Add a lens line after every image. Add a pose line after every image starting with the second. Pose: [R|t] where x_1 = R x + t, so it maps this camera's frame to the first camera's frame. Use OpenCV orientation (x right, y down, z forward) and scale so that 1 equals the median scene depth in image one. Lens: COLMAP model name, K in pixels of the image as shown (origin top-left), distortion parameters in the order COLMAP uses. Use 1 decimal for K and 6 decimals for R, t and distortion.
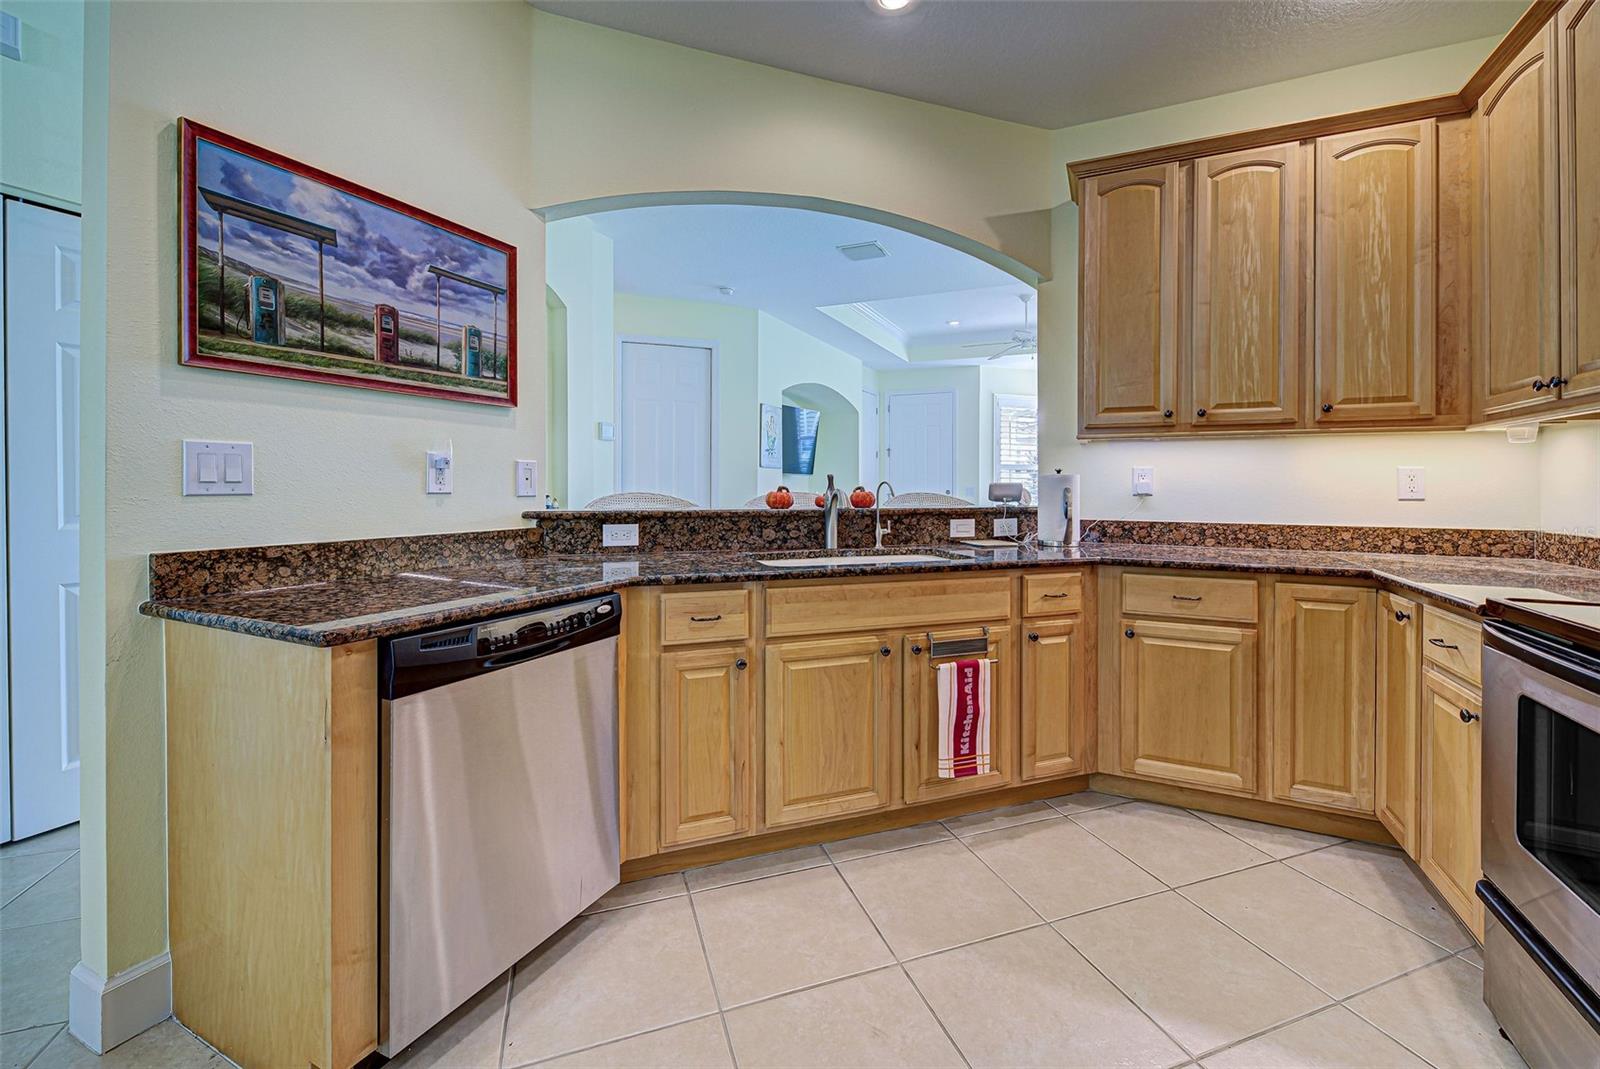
lens RADIAL K [[646.1, 0, 806.5], [0, 646.1, 489.9], [0, 0, 1]] dist [0.007734, -0.006158]
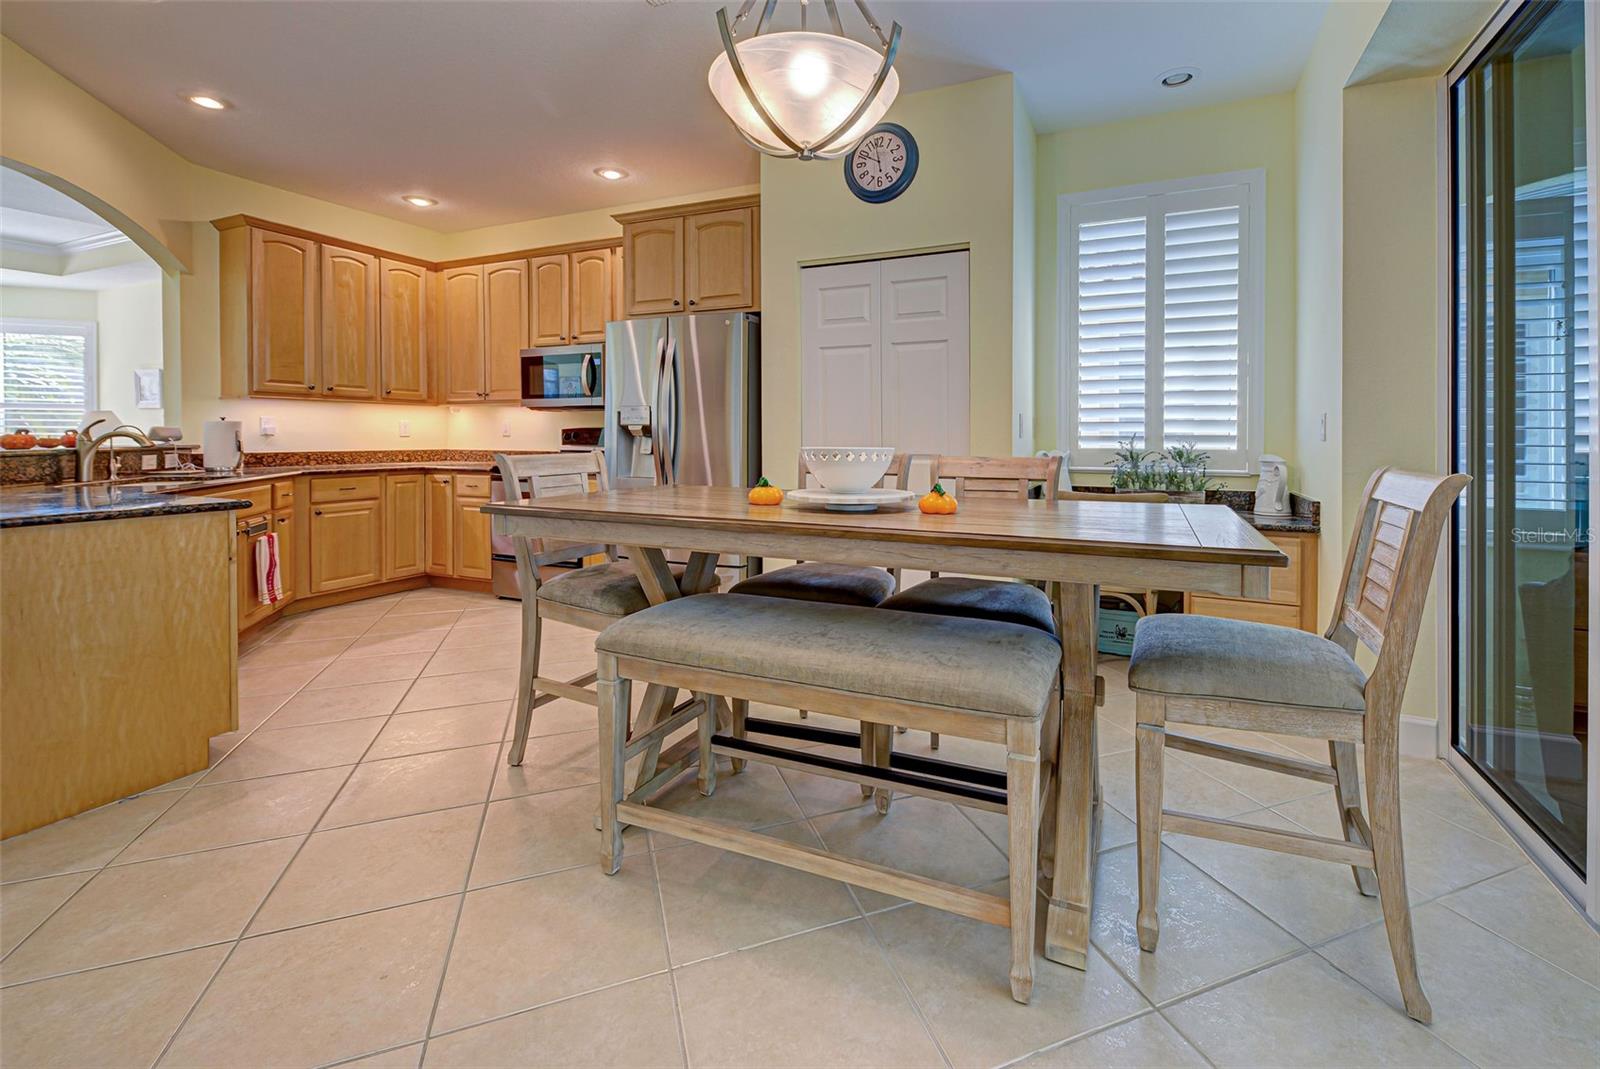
lens RADIAL K [[669.0, 0, 891.7], [0, 669.0, 452.6], [0, 0, 1]] dist [0.000164, -0.000600]
pose [[-0.076923, -0.030649, 0.996566, -1.423579], [0.002235, 0.999520, 0.030912, 0.003913], [-0.997034, 0.004605, -0.076818, -0.422535]]
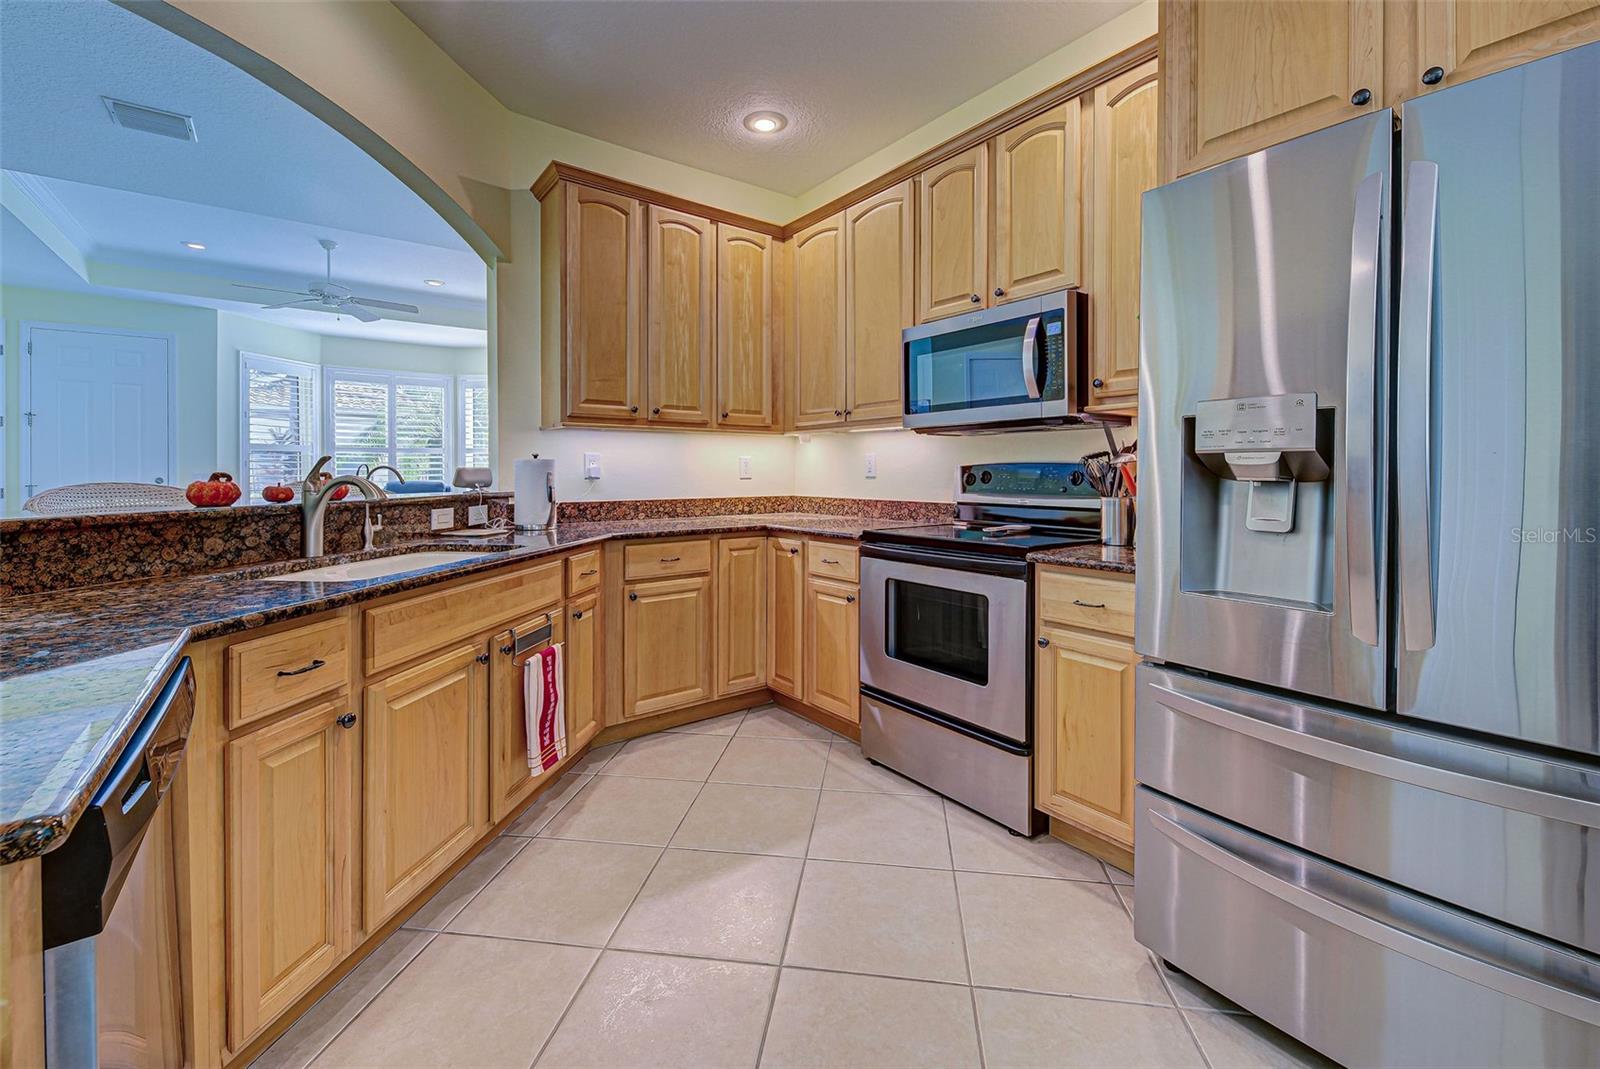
lens RADIAL K [[667.5, 0, 808.3], [0, 667.5, 477.0], [0, 0, 1]] dist [0.002036, 0.000238]
pose [[0.458816, -0.012669, 0.888441, -0.413579], [0.010192, 0.999908, 0.008994, -0.001163], [-0.888473, 0.004929, 0.458903, 0.163925]]
